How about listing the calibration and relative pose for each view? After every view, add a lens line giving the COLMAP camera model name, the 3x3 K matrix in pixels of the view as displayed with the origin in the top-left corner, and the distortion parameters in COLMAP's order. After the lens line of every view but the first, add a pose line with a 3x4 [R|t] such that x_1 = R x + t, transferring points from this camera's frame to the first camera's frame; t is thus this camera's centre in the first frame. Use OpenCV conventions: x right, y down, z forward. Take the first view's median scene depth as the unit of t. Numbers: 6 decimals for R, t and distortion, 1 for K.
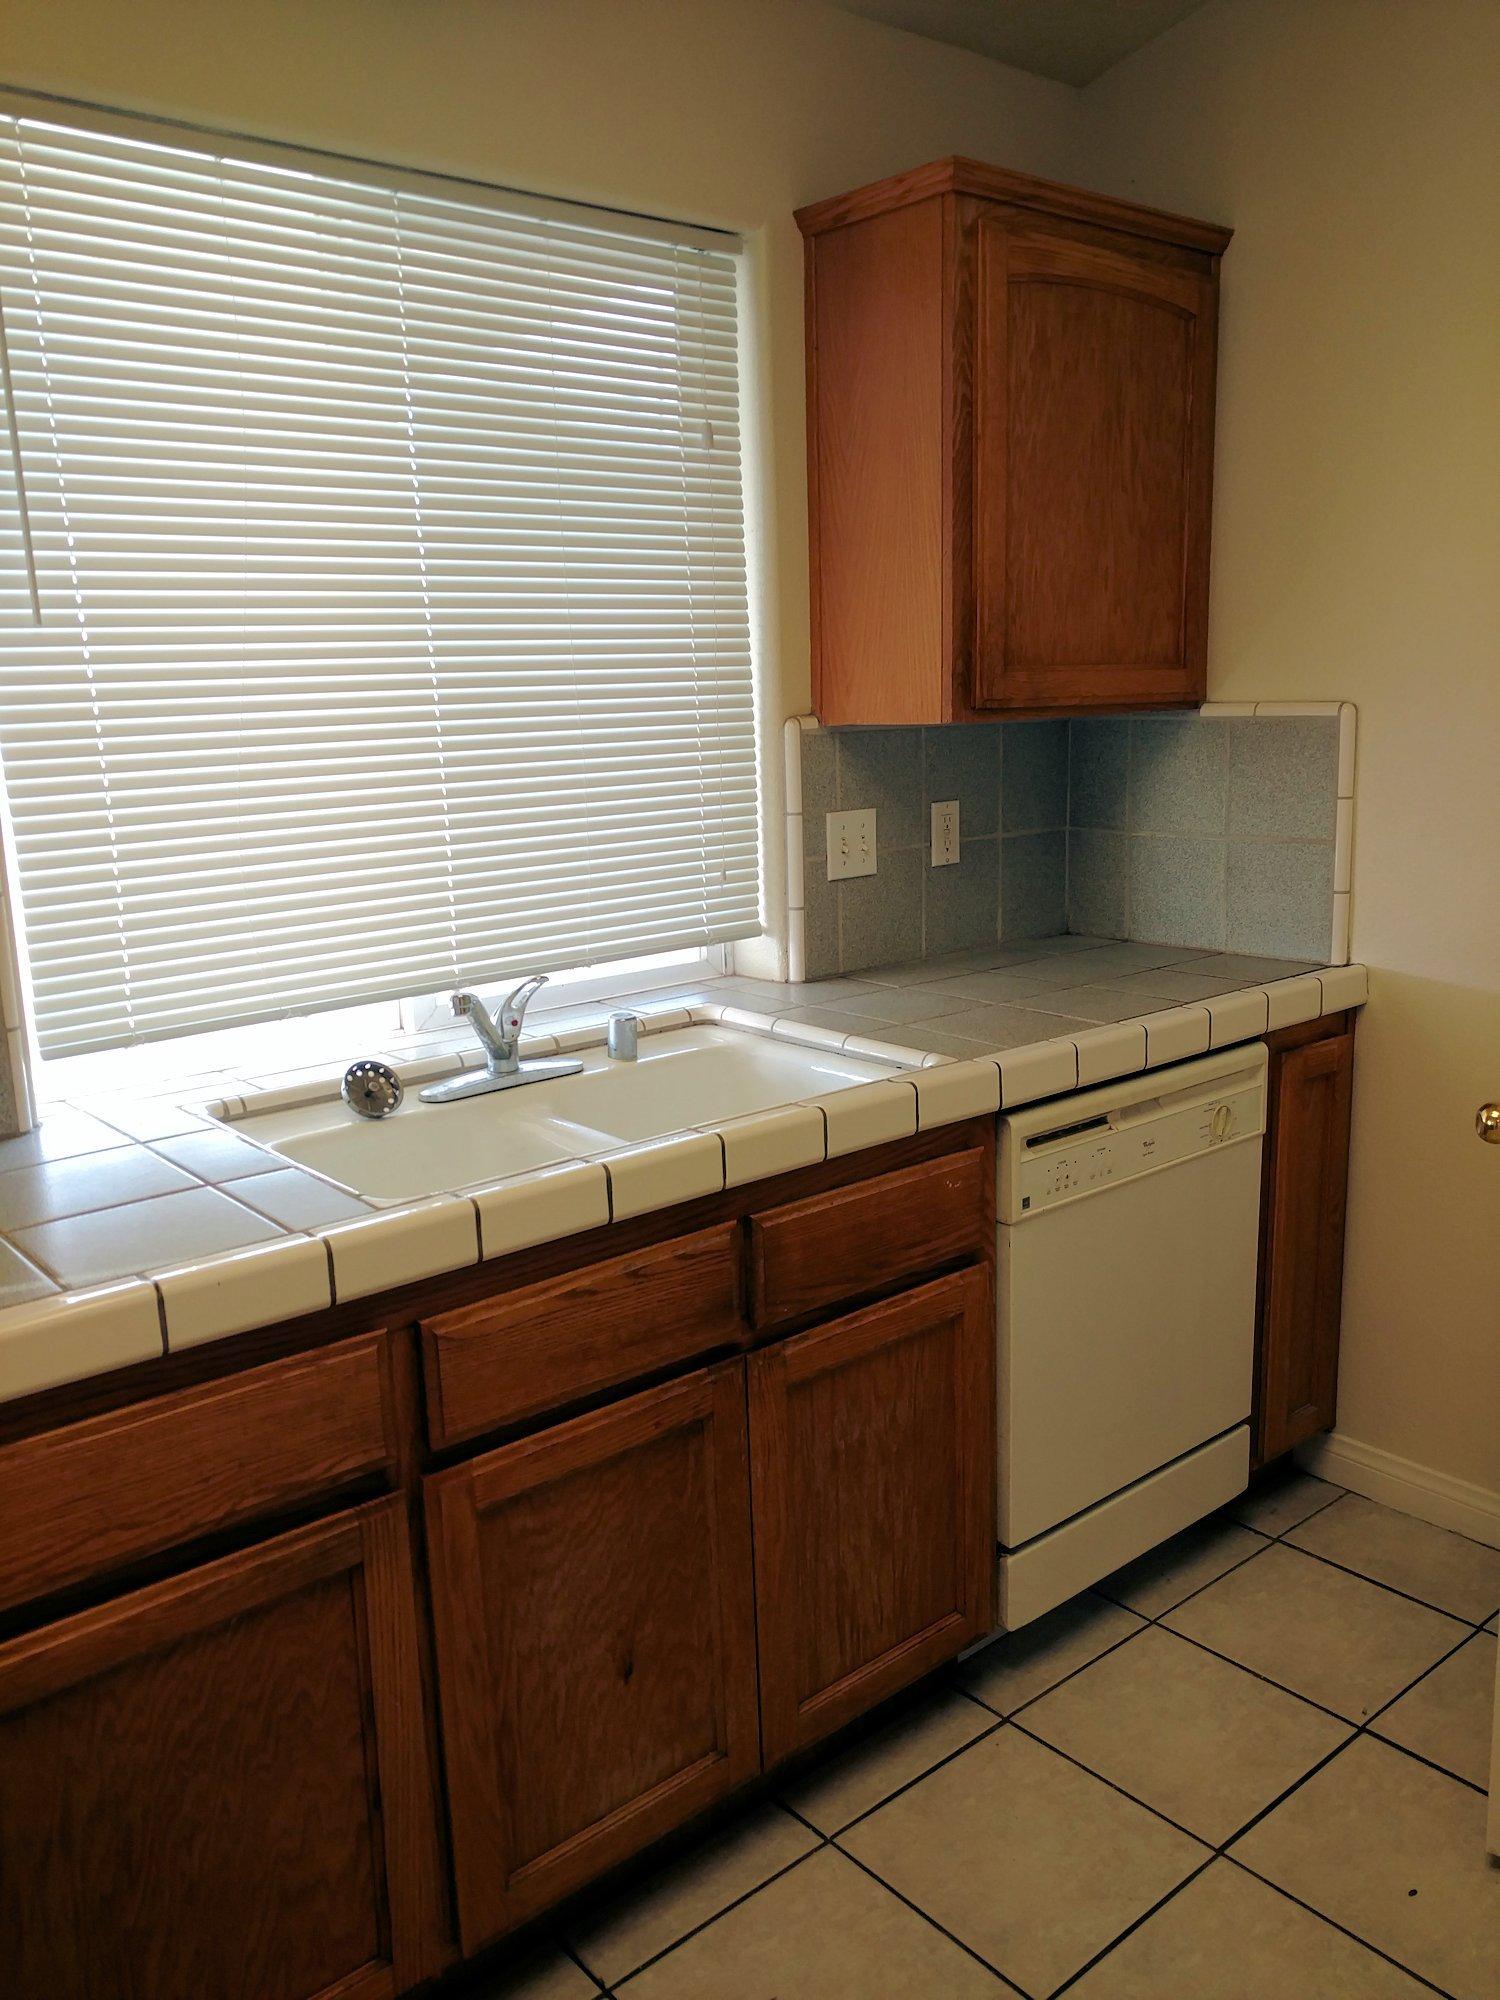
lens RADIAL K [[1637.3, 0, 760.3], [0, 1637.3, 994.5], [0, 0, 1]] dist [-0.000394, 0.079304]
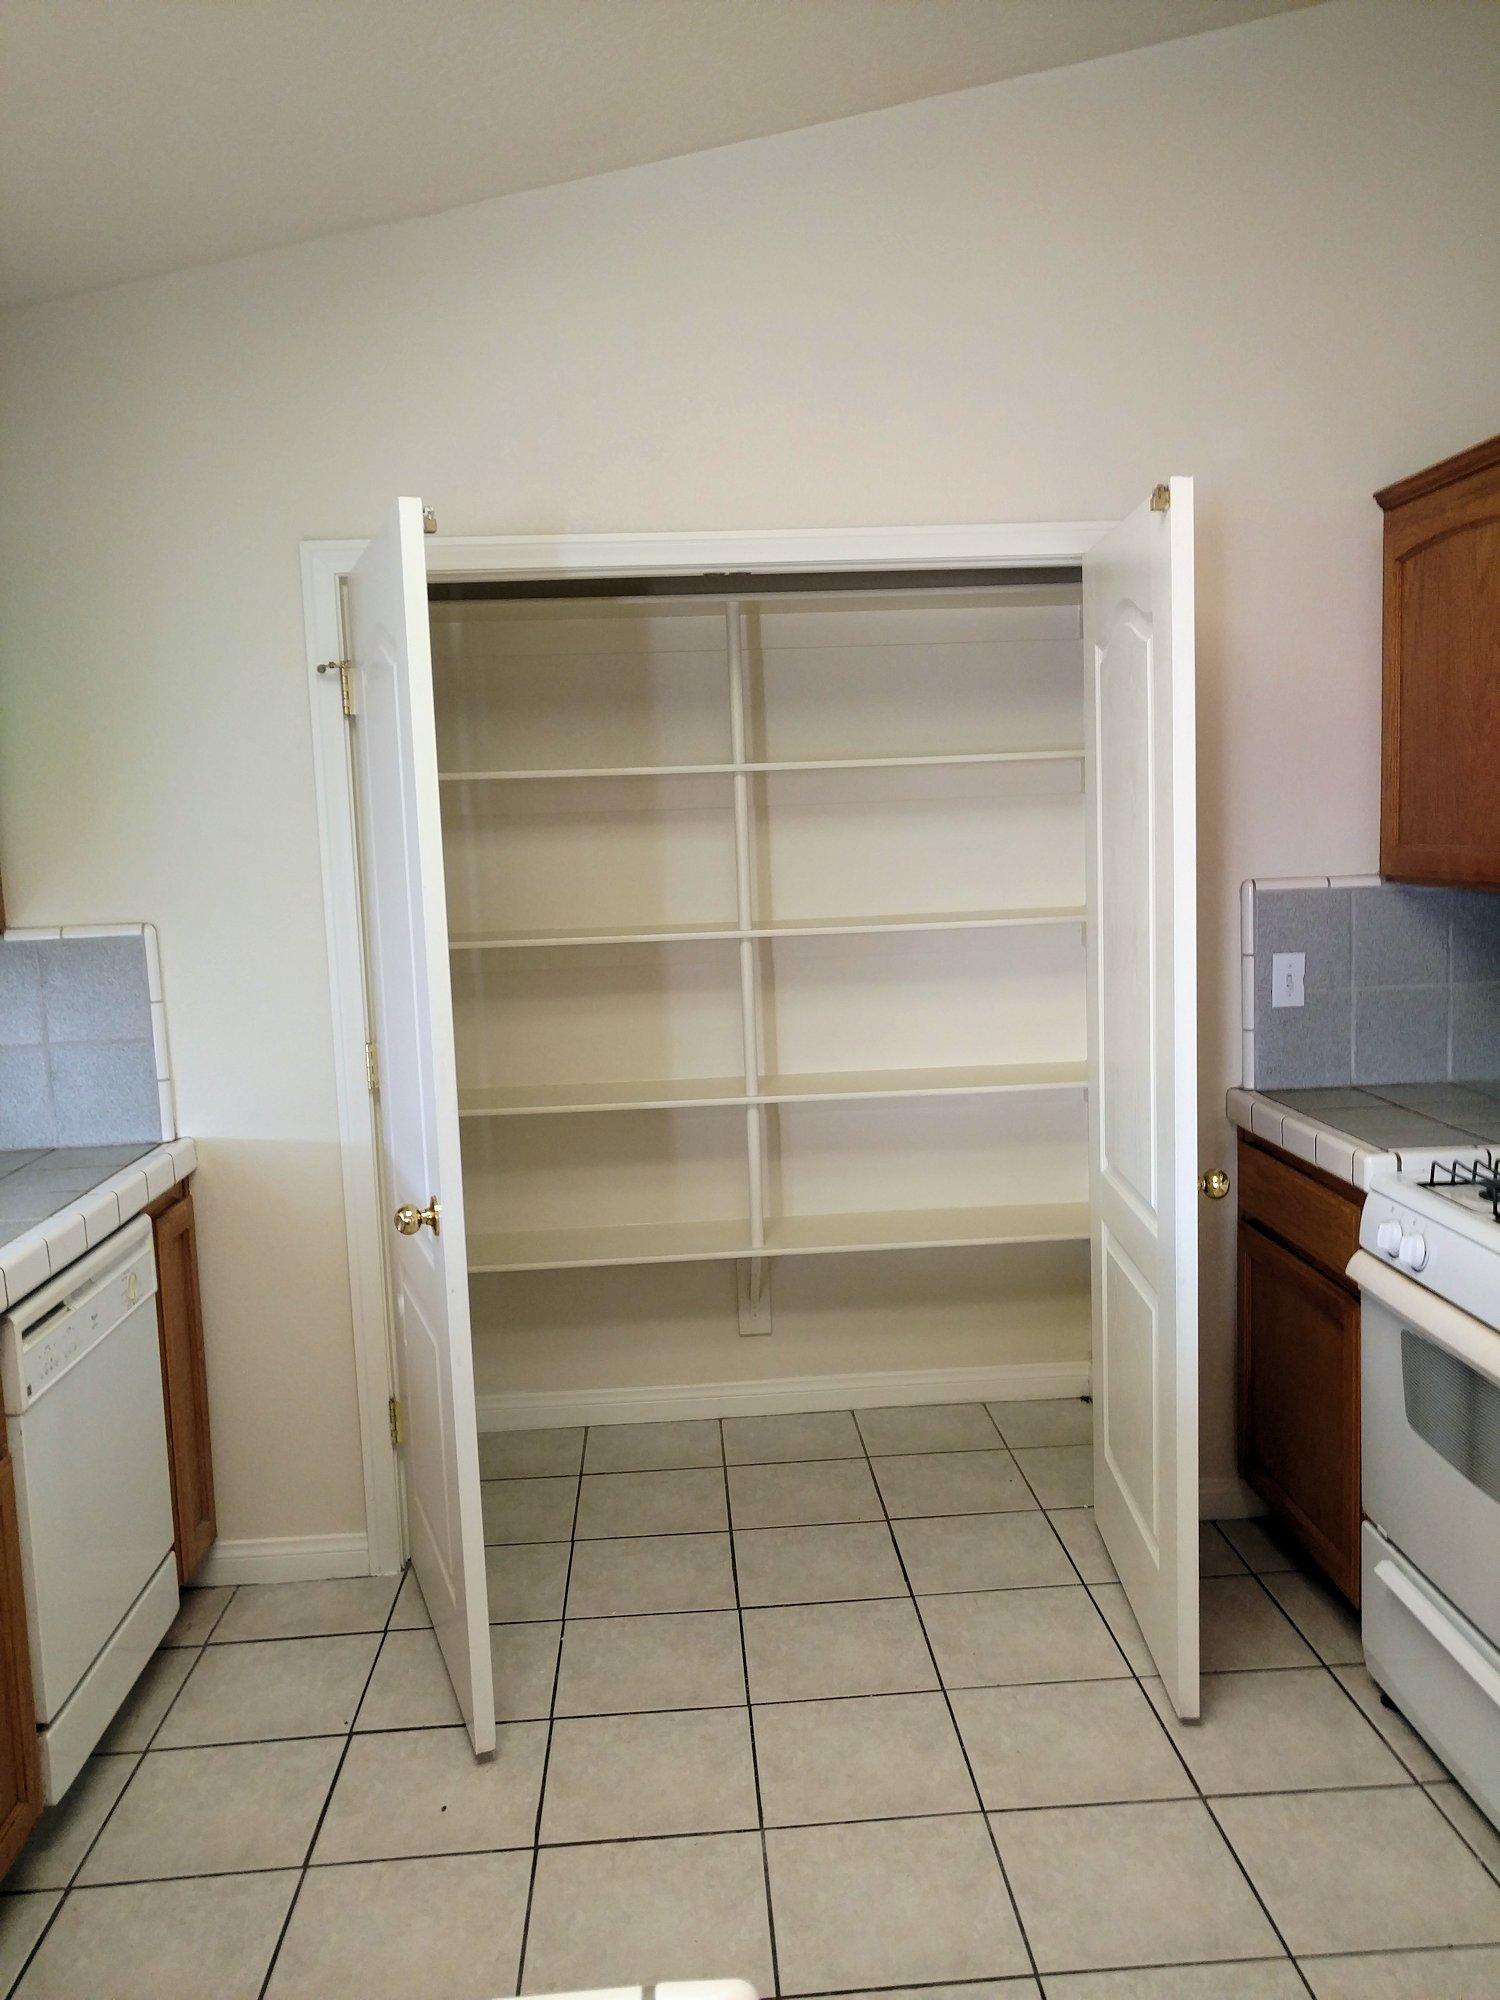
lens RADIAL K [[1458.9, 0, 852.5], [0, 1458.9, 980.3], [0, 0, 1]] dist [-0.002263, 0.036672]
pose [[0.605586, -0.080688, 0.791678, -0.182423], [0.178765, 0.983213, -0.036535, -0.005630], [-0.775441, 0.163649, 0.609845, -0.048077]]
